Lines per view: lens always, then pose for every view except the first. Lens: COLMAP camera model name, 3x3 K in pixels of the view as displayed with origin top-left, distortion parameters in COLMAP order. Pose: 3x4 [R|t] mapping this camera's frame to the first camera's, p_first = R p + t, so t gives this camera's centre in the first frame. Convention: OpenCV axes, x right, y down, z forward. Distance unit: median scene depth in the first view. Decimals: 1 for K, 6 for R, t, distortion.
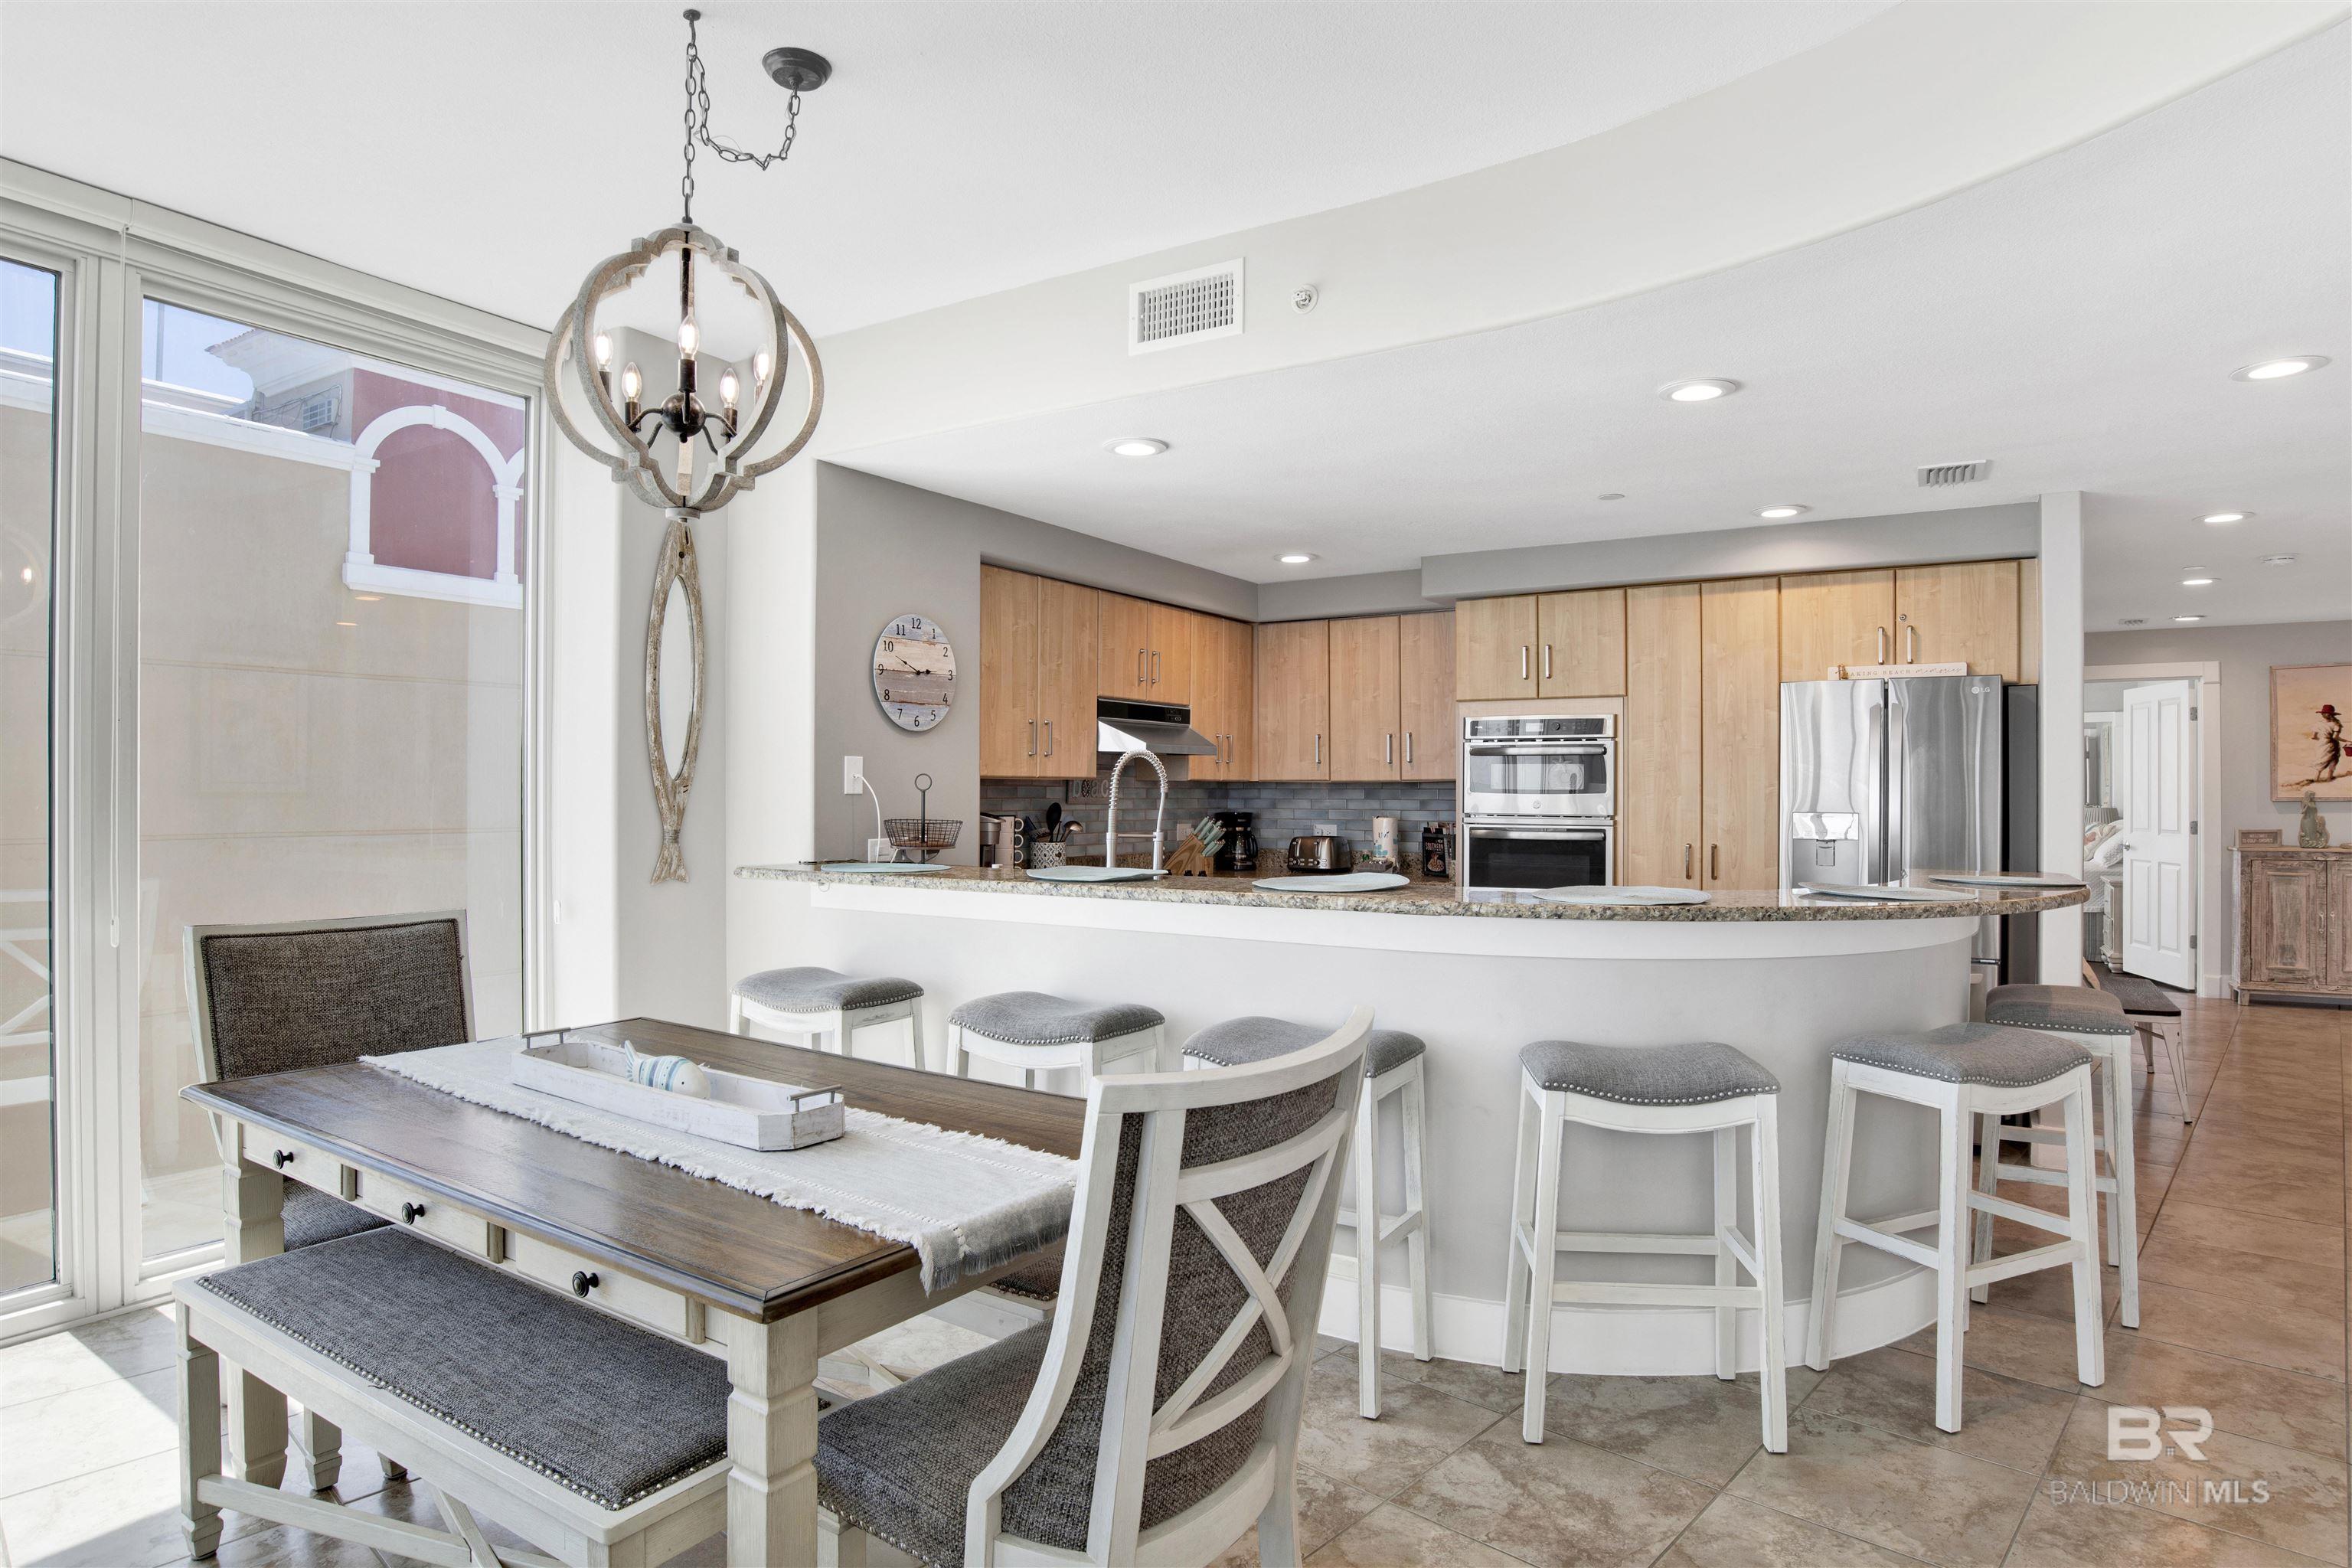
lens RADIAL K [[1311.3, 0, 1220.3], [0, 1311.3, 774.4], [0, 0, 1]] dist [-0.045128, 0.002088]
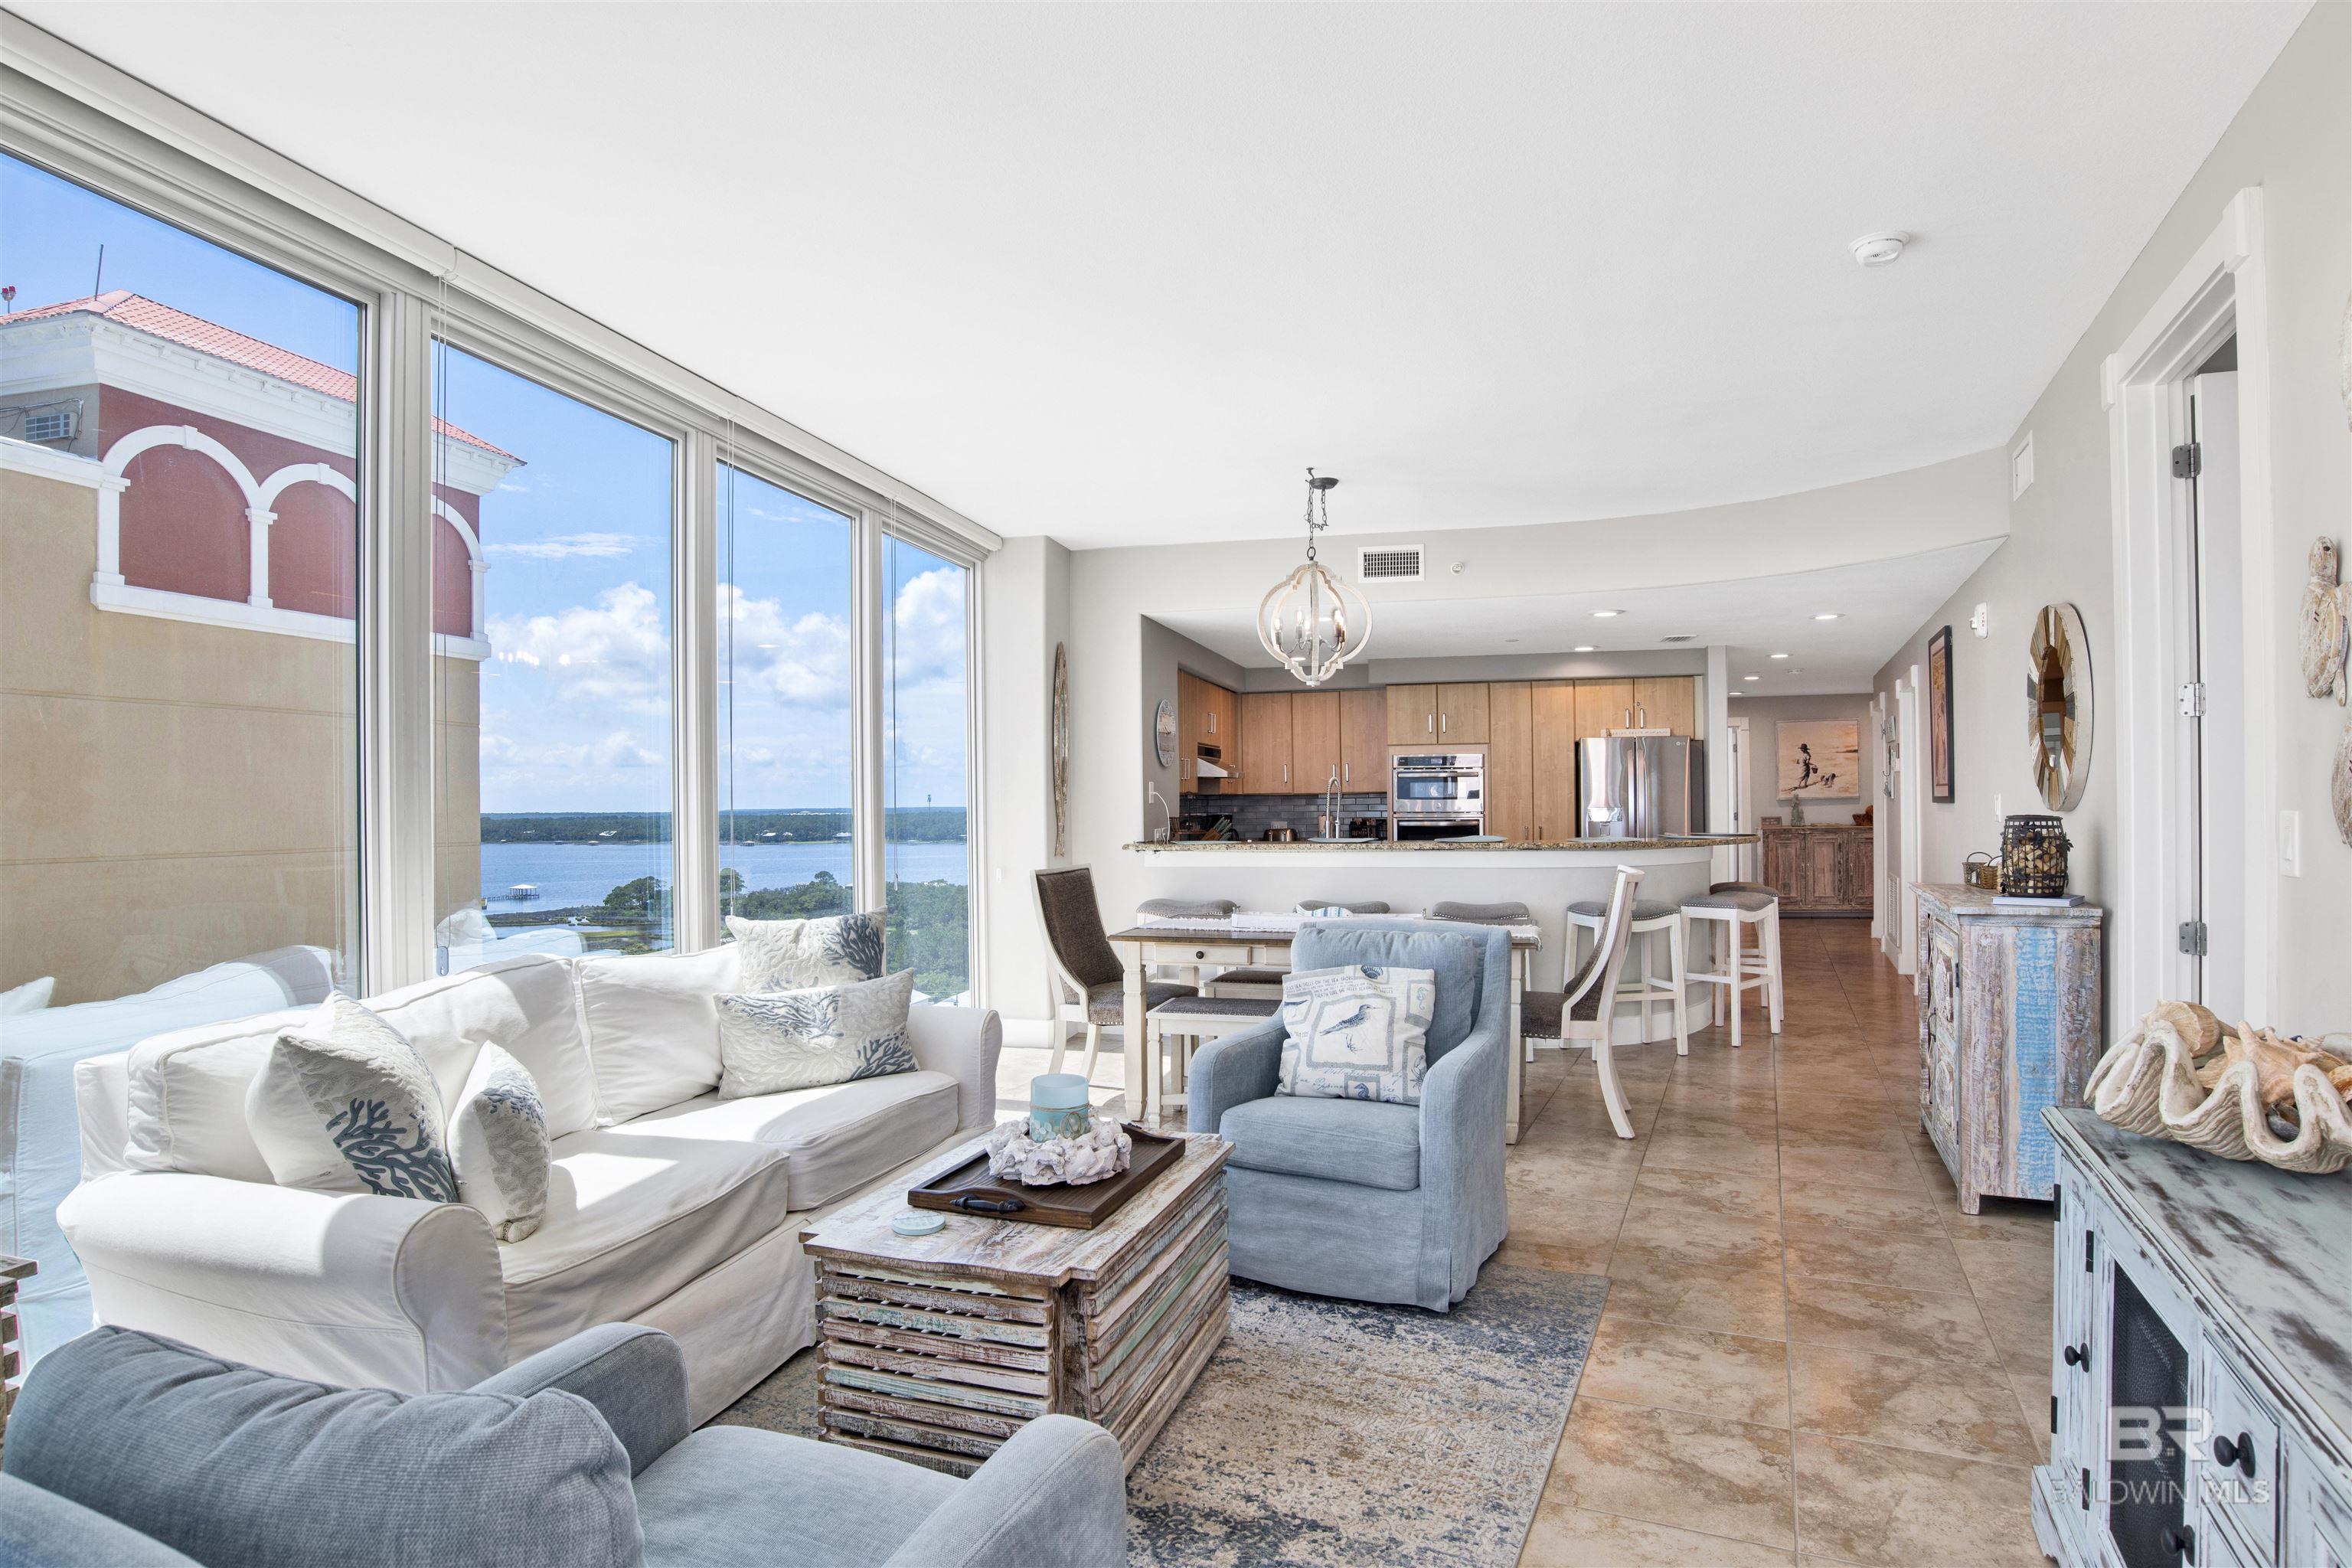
lens RADIAL K [[1244.9, 0, 1229.8], [0, 1244.9, 782.0], [0, 0, 1]] dist [-0.062502, 0.009650]
pose [[0.950398, -0.007898, 0.310936, -0.552895], [0.009593, 0.999946, -0.003923, -0.005163], [-0.310888, 0.006712, 0.950423, -0.489004]]
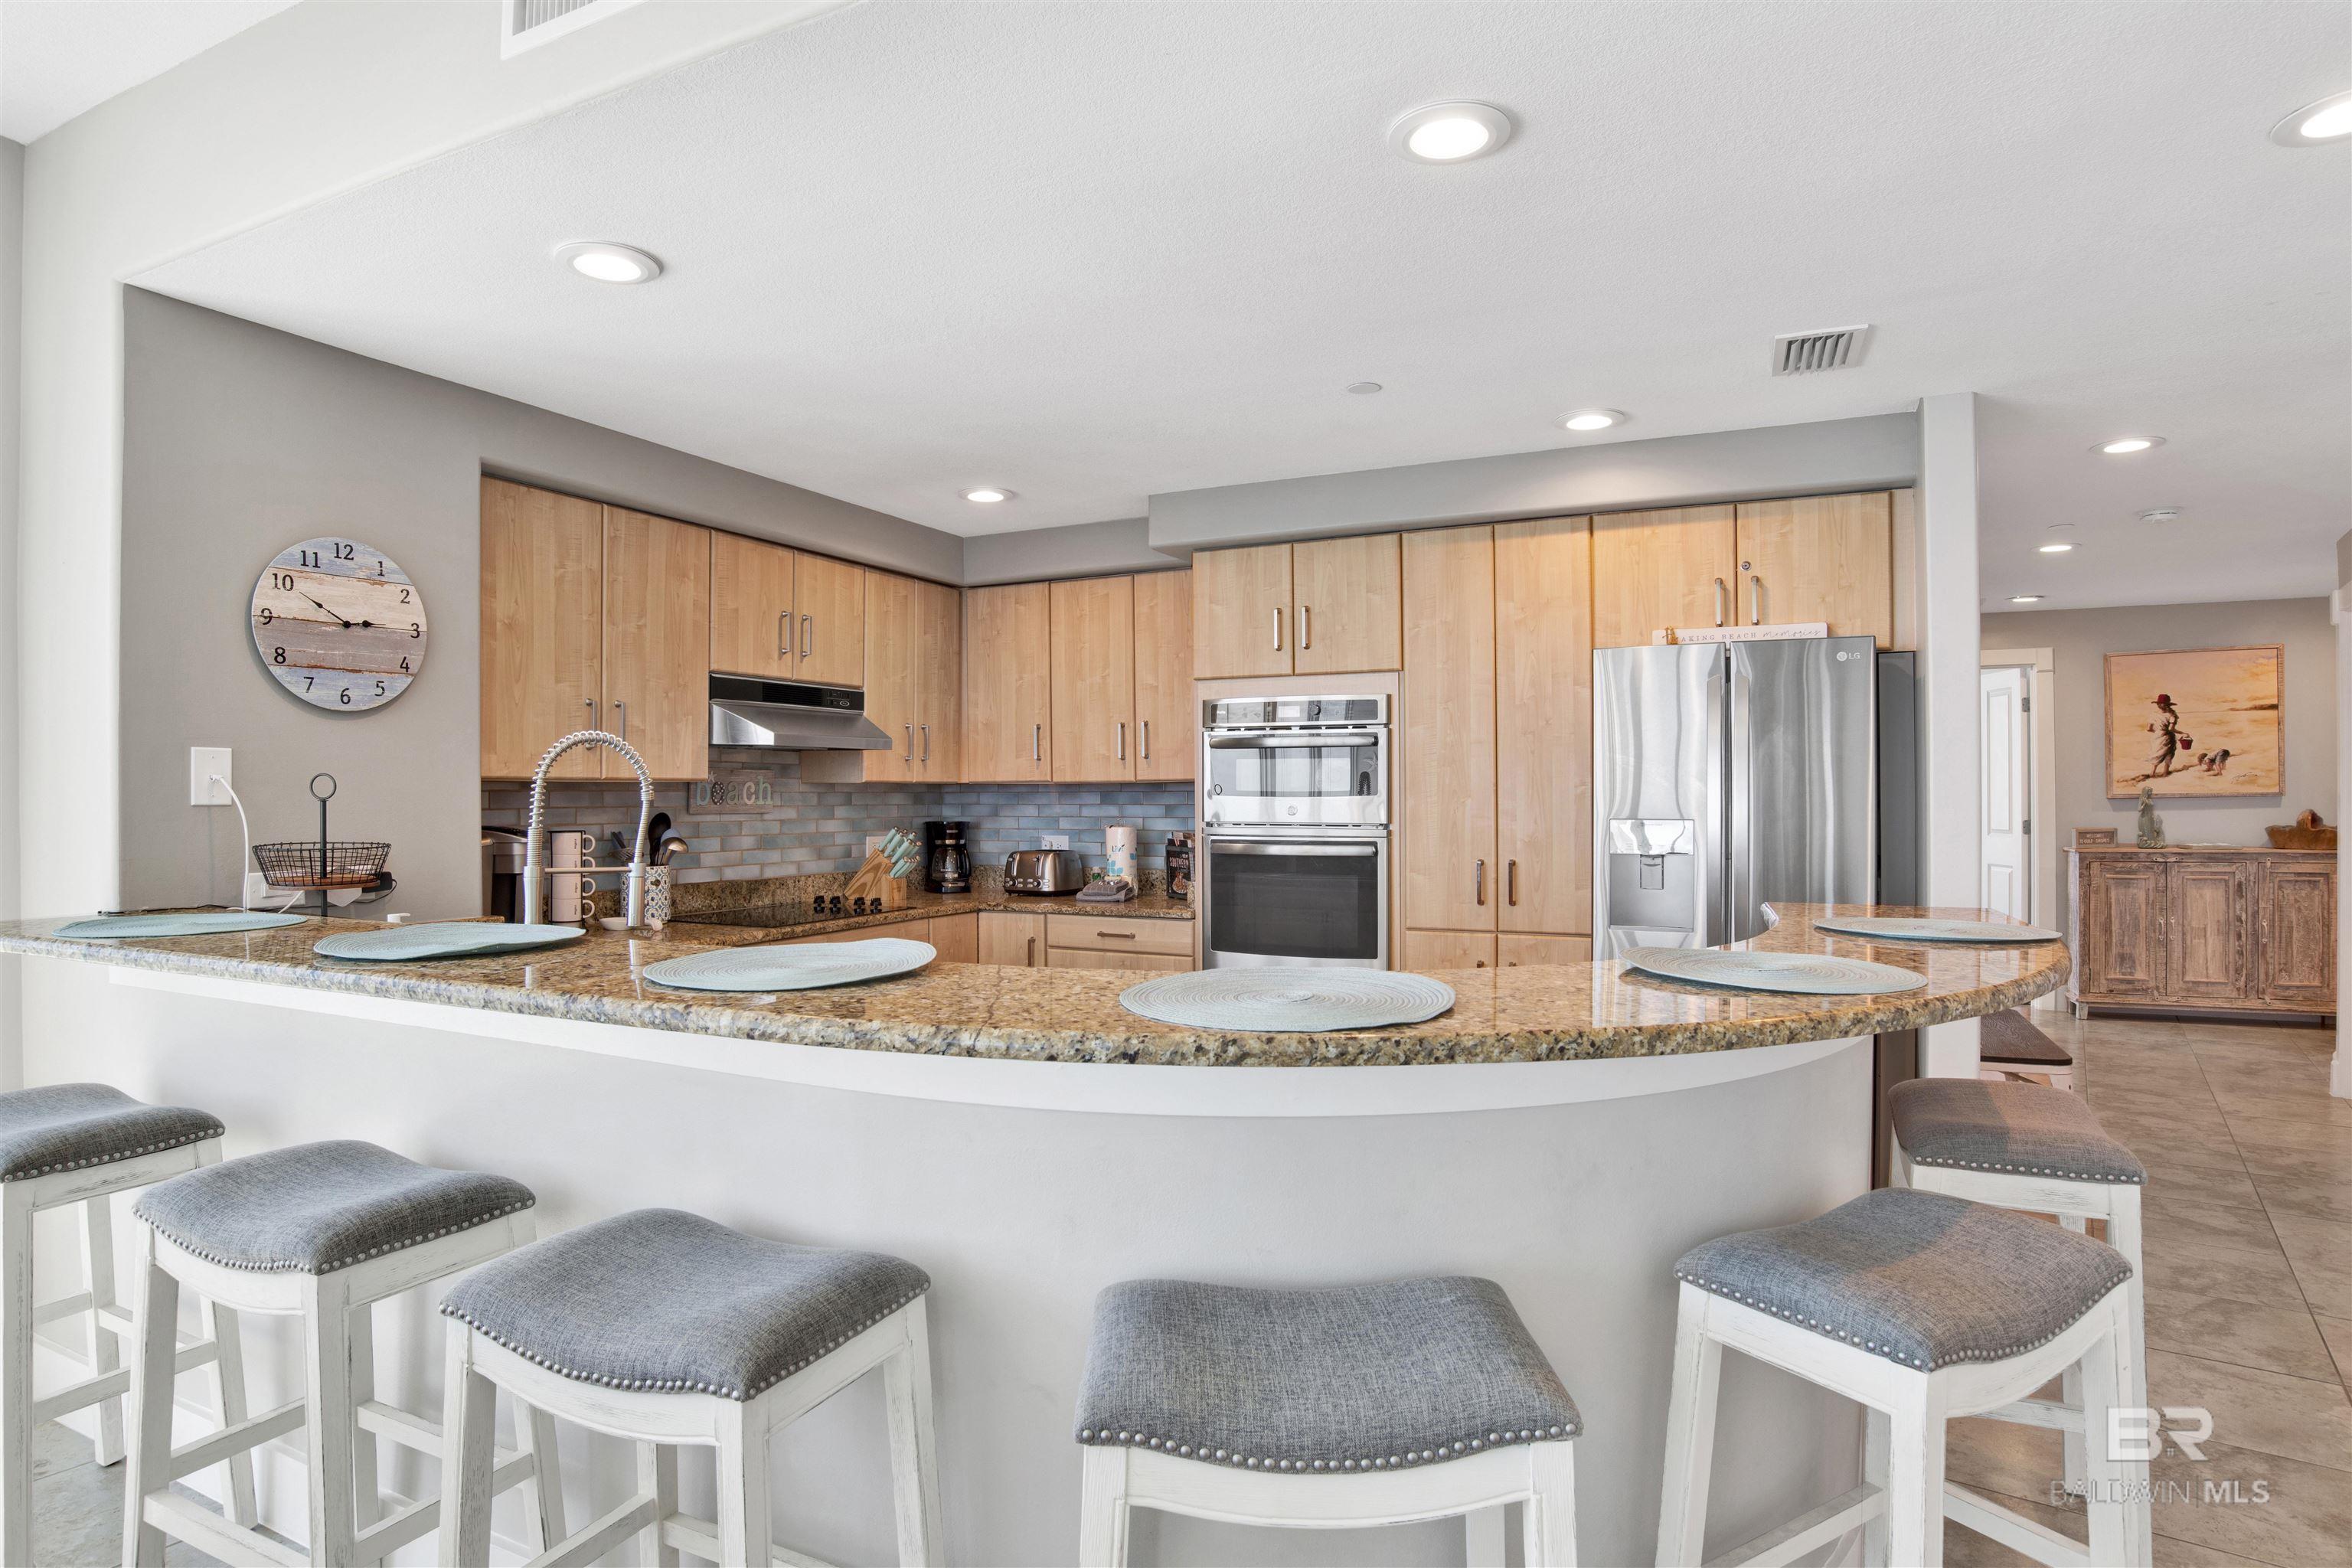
lens RADIAL K [[1244.9, 0, 1203.0], [0, 1244.9, 785.5], [0, 0, 1]] dist [-0.062502, 0.009650]
pose [[0.995231, -0.006526, 0.097331, 0.121764], [0.005967, 0.999964, 0.006032, 0.003608], [-0.097367, -0.005423, 0.995234, 0.276340]]
